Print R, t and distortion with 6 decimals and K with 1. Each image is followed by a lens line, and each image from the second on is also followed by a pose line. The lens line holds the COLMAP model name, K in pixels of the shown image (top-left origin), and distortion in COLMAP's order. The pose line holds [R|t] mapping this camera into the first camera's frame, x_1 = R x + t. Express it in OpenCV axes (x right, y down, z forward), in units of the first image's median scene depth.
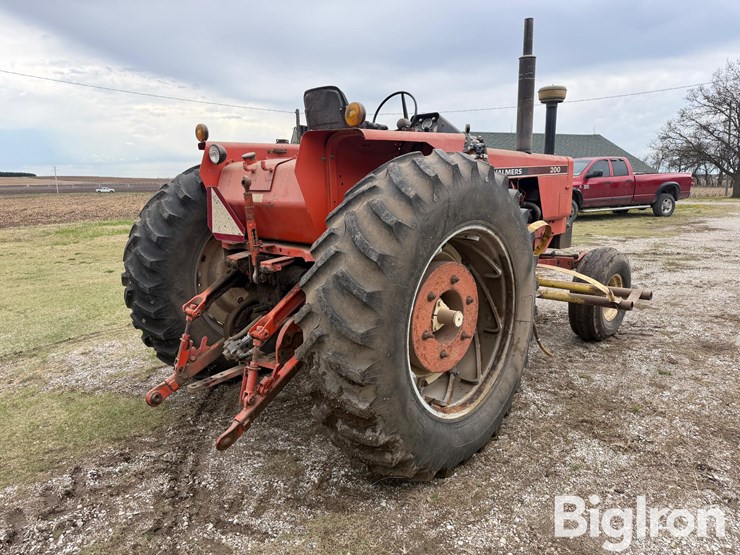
lens RADIAL K [[524.2, 0, 367.1], [0, 524.2, 275.8], [0, 0, 1]] dist [0.011278, -0.012457]
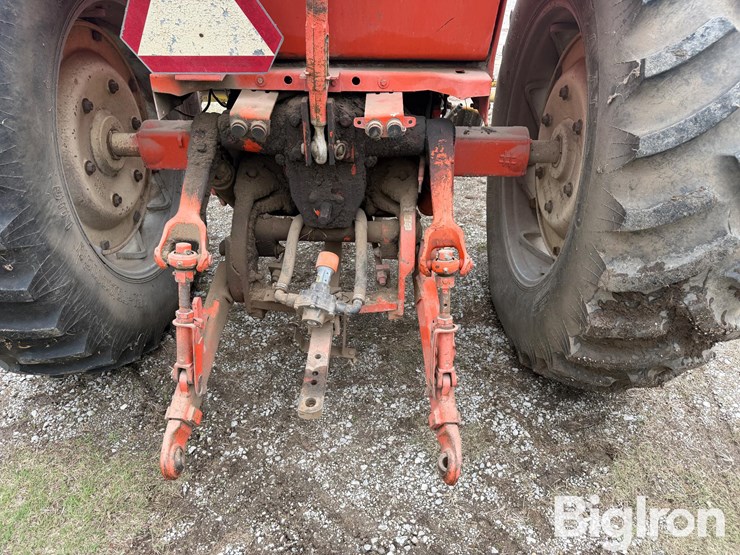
lens RADIAL K [[527.0, 0, 374.7], [0, 527.0, 288.3], [0, 0, 1]] dist [0.086242, -0.137389]
pose [[0.734120, -0.353928, 0.579485, -0.523172], [0.106366, 0.902819, 0.416659, -0.081445], [-0.670637, -0.244240, 0.700423, 0.632177]]
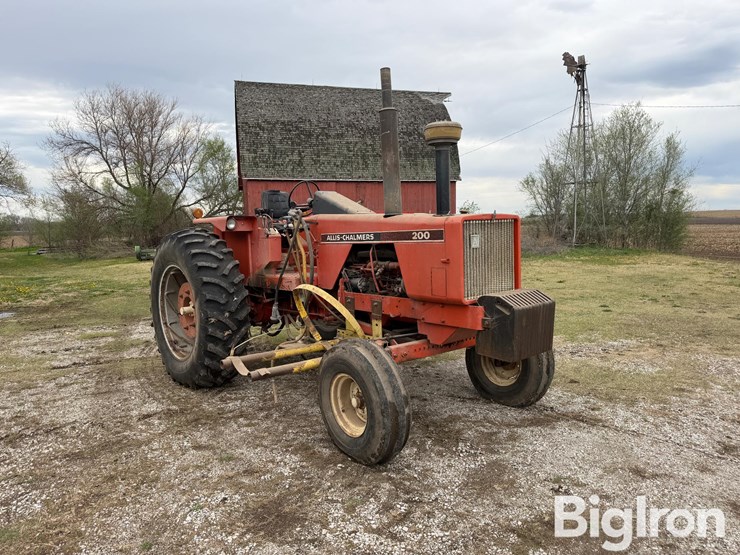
lens RADIAL K [[515.0, 0, 371.1], [0, 515.0, 279.0], [0, 0, 1]] dist [0.082654, -0.117062]
pose [[-0.098898, 0.120971, -0.987717, 1.902215], [-0.160902, 0.977578, 0.135840, -0.393426], [0.982003, 0.172360, -0.077216, 1.704655]]
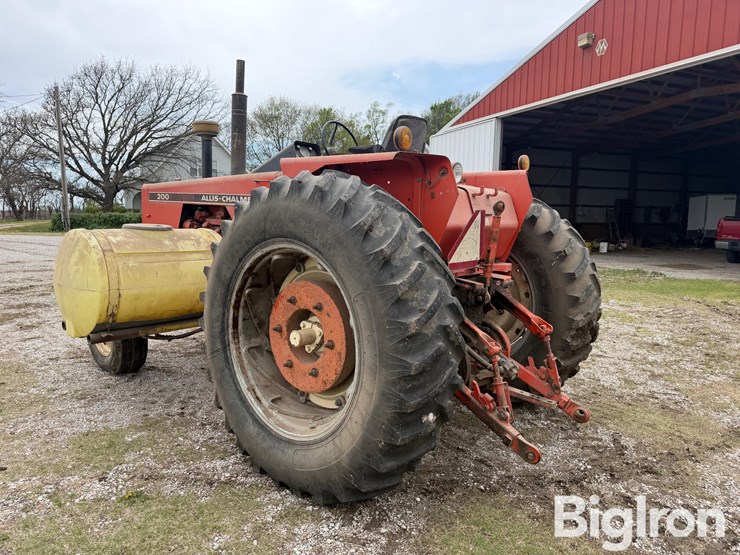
lens RADIAL K [[525.7, 0, 369.7], [0, 525.7, 271.5], [0, 0, 1]] dist [0.048166, -0.065001]
pose [[-0.062901, -0.093241, 0.993655, -1.294162], [0.165179, 0.980923, 0.102502, -0.202003], [-0.984256, 0.170579, -0.046300, 1.329802]]
